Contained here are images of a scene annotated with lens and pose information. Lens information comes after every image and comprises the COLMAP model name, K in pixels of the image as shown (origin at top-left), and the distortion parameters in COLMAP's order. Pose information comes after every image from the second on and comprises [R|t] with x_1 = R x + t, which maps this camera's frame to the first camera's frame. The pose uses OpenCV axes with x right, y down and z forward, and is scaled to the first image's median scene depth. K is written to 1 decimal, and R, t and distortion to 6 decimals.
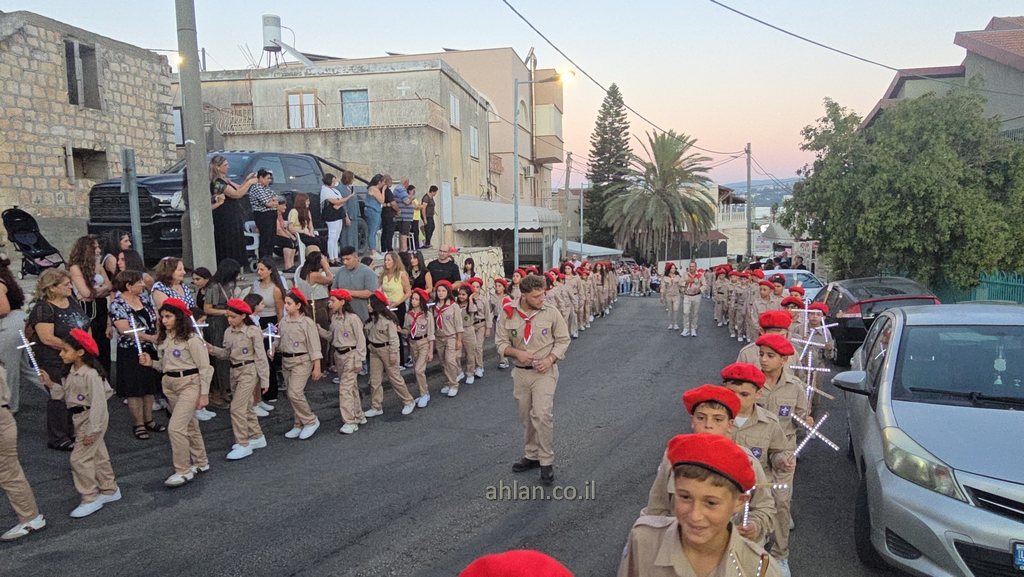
lens RADIAL K [[694.5, 0, 505.9], [0, 694.5, 294.4], [0, 0, 1]] dist [0.001756, -0.004588]
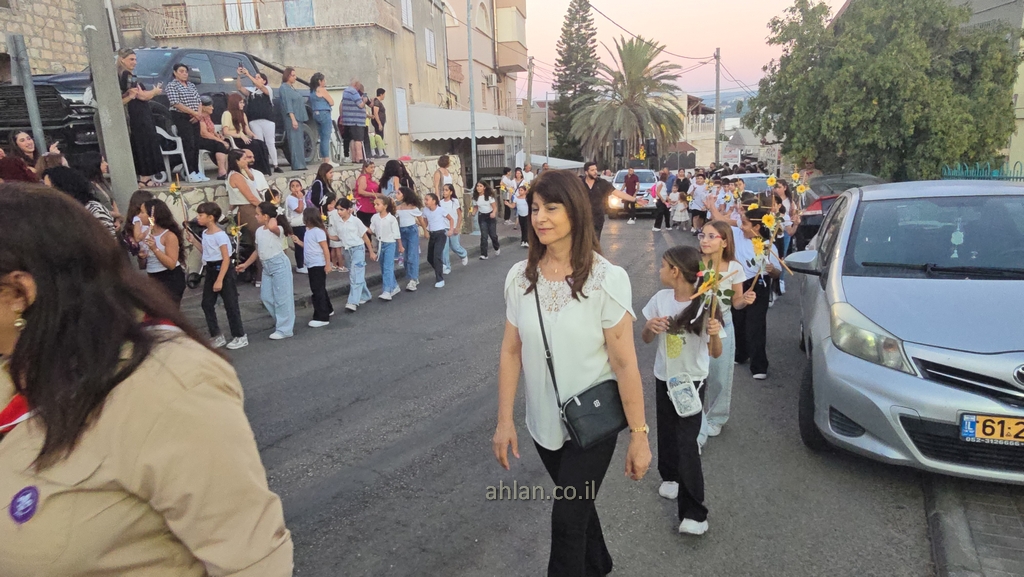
lens RADIAL K [[694.5, 0, 508.7], [0, 694.5, 299.1], [0, 0, 1]] dist [0.001756, -0.004588]
pose [[0.998694, -0.028383, 0.042486, 0.015113], [0.023026, 0.992305, 0.121661, 0.013313], [-0.045612, -0.120524, 0.991662, 0.020452]]
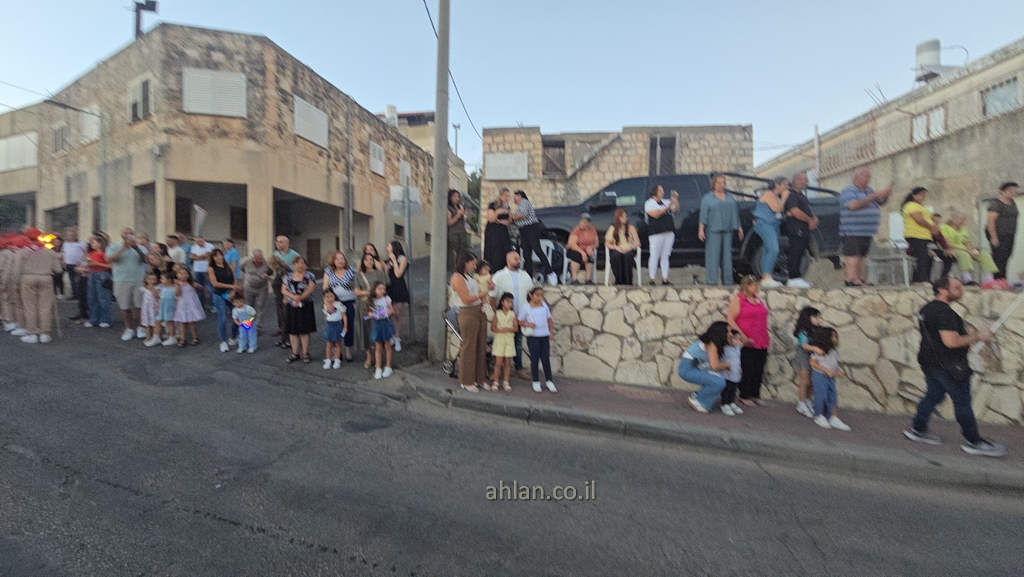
lens RADIAL K [[403.7, 0, 505.1], [0, 403.7, 297.0], [0, 0, 1]] dist [0.001798, -0.003428]
pose [[0.127612, 0.058735, -0.990084, 0.163695], [-0.126835, 0.991015, 0.042443, -0.015427], [0.983681, 0.120161, 0.133915, 0.474482]]
